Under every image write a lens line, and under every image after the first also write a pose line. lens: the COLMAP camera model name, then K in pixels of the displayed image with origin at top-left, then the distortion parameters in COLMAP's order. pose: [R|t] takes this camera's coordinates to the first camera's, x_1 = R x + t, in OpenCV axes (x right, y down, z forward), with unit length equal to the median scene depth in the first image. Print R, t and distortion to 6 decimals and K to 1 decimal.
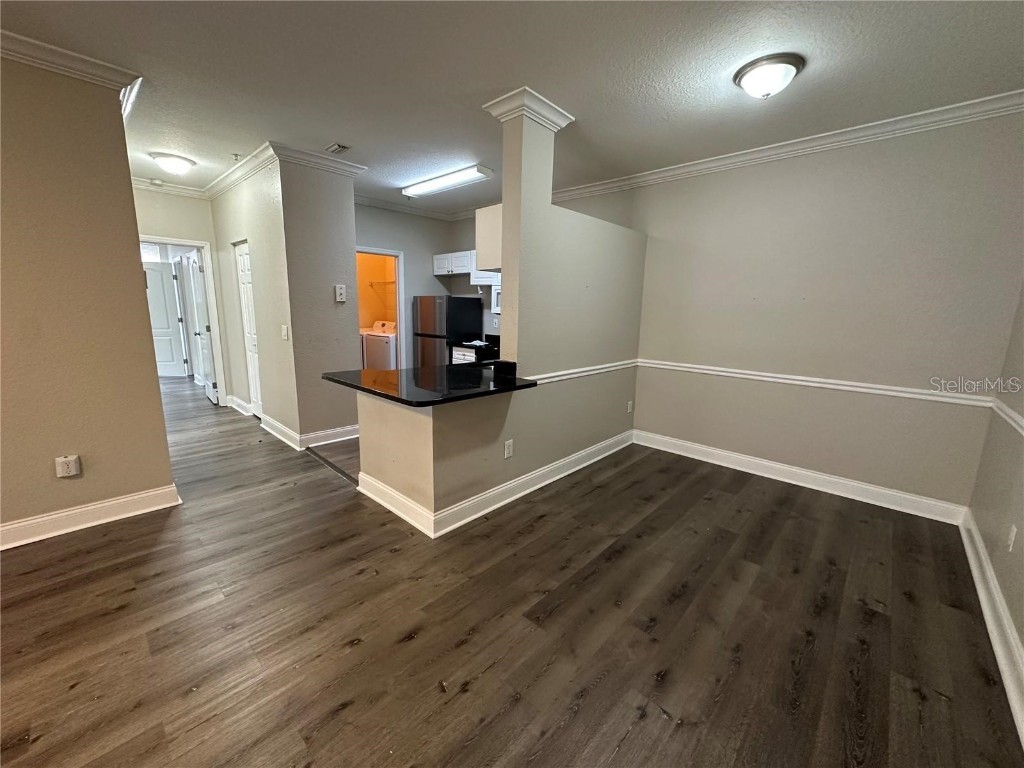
lens RADIAL K [[408.4, 0, 512.9], [0, 408.4, 382.7], [0, 0, 1]] dist [-0.003004, 0.000997]
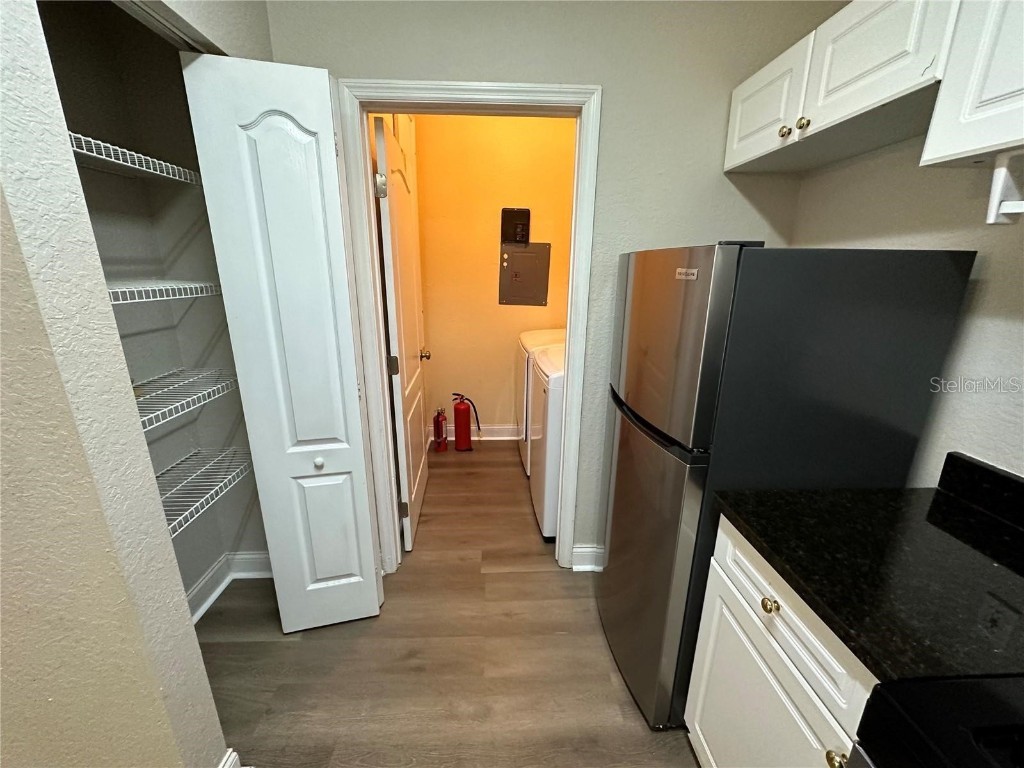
lens RADIAL K [[408.4, 0, 515.3], [0, 408.4, 380.5], [0, 0, 1]] dist [-0.003004, 0.000997]
pose [[0.713818, 0.172967, -0.678636, -0.100805], [-0.121955, 0.984916, 0.122753, -0.168224], [0.689631, -0.004861, 0.724145, 0.825409]]
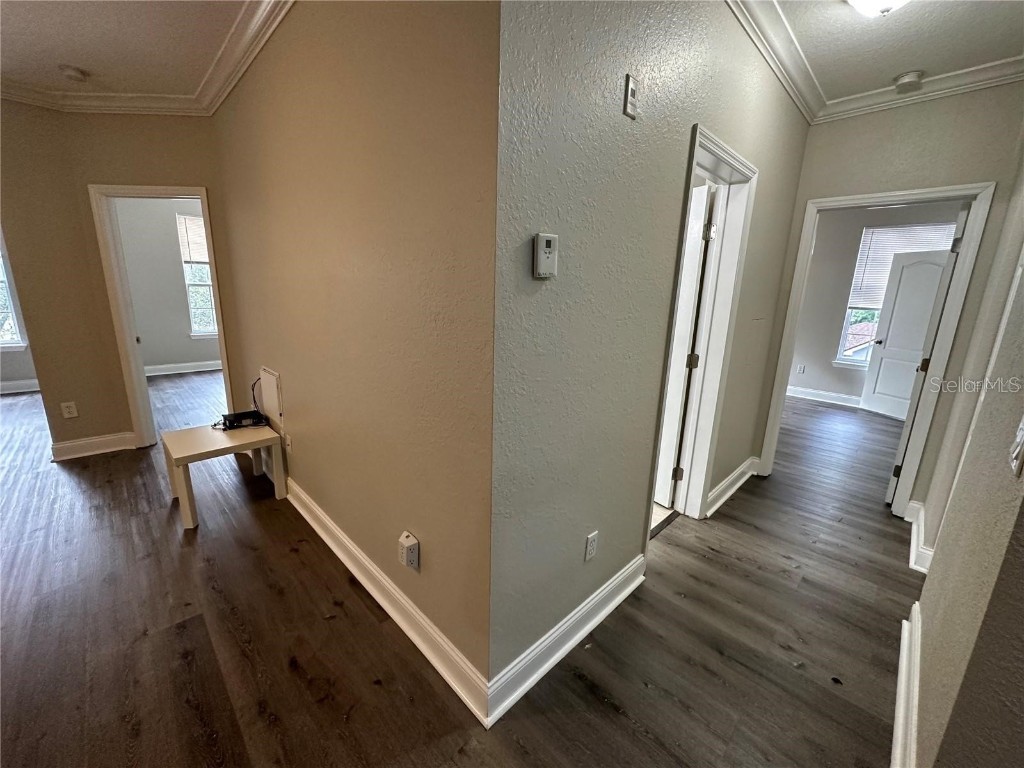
lens RADIAL K [[408.4, 0, 512.1], [0, 408.4, 384.9], [0, 0, 1]] dist [-0.003004, 0.000997]
pose [[-0.038807, 0.202883, -0.978434, -0.239074], [-0.214136, 0.954735, 0.206462, -0.108380], [0.976033, 0.217530, 0.006394, 0.527150]]
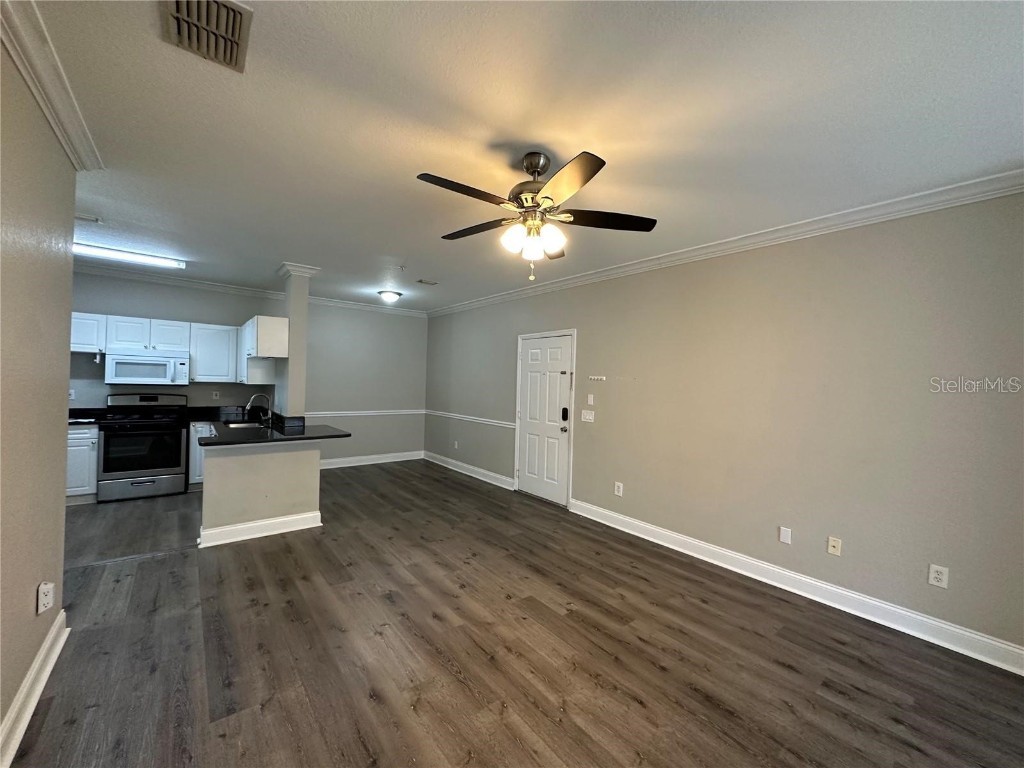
lens RADIAL K [[408.4, 0, 514.4], [0, 408.4, 383.5], [0, 0, 1]] dist [-0.003004, 0.000997]
pose [[0.140162, -0.027389, 0.989750, -0.828841], [0.156579, 0.987652, 0.005157, -0.030875], [-0.977669, 0.154251, 0.142720, -0.031791]]
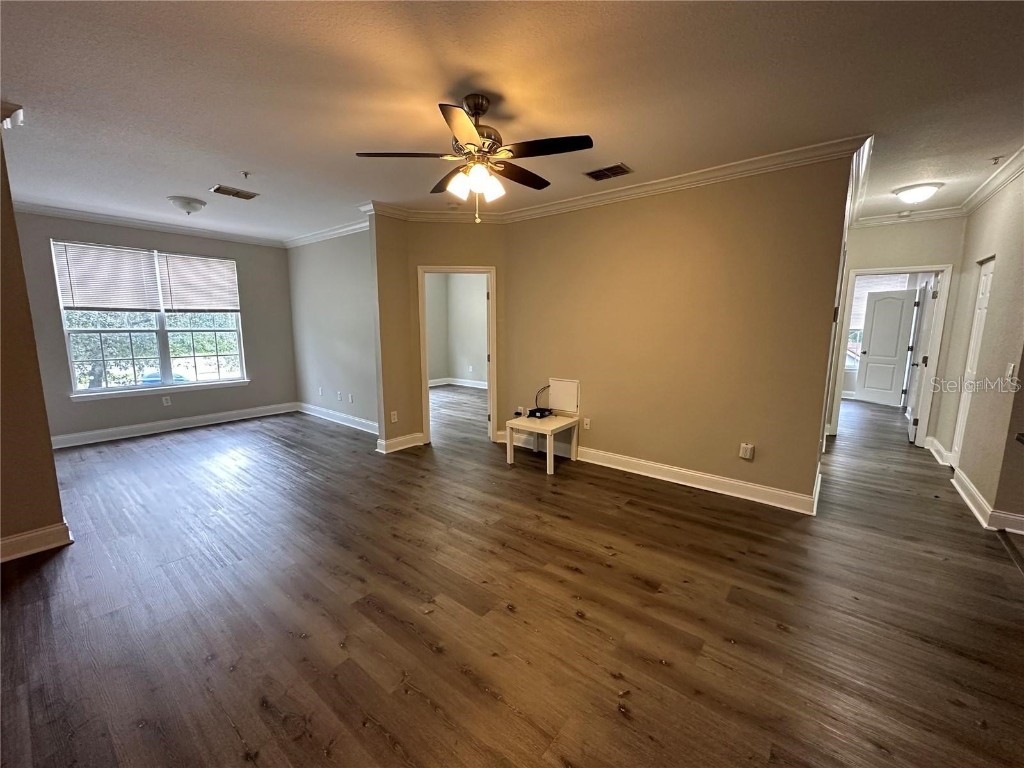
lens RADIAL K [[408.4, 0, 512.8], [0, 408.4, 383.5], [0, 0, 1]] dist [-0.003004, 0.000997]
pose [[0.075716, 0.124686, -0.989303, 0.093012], [-0.182939, 0.977047, 0.109140, -0.012712], [0.980204, 0.172718, 0.096788, 0.021365]]
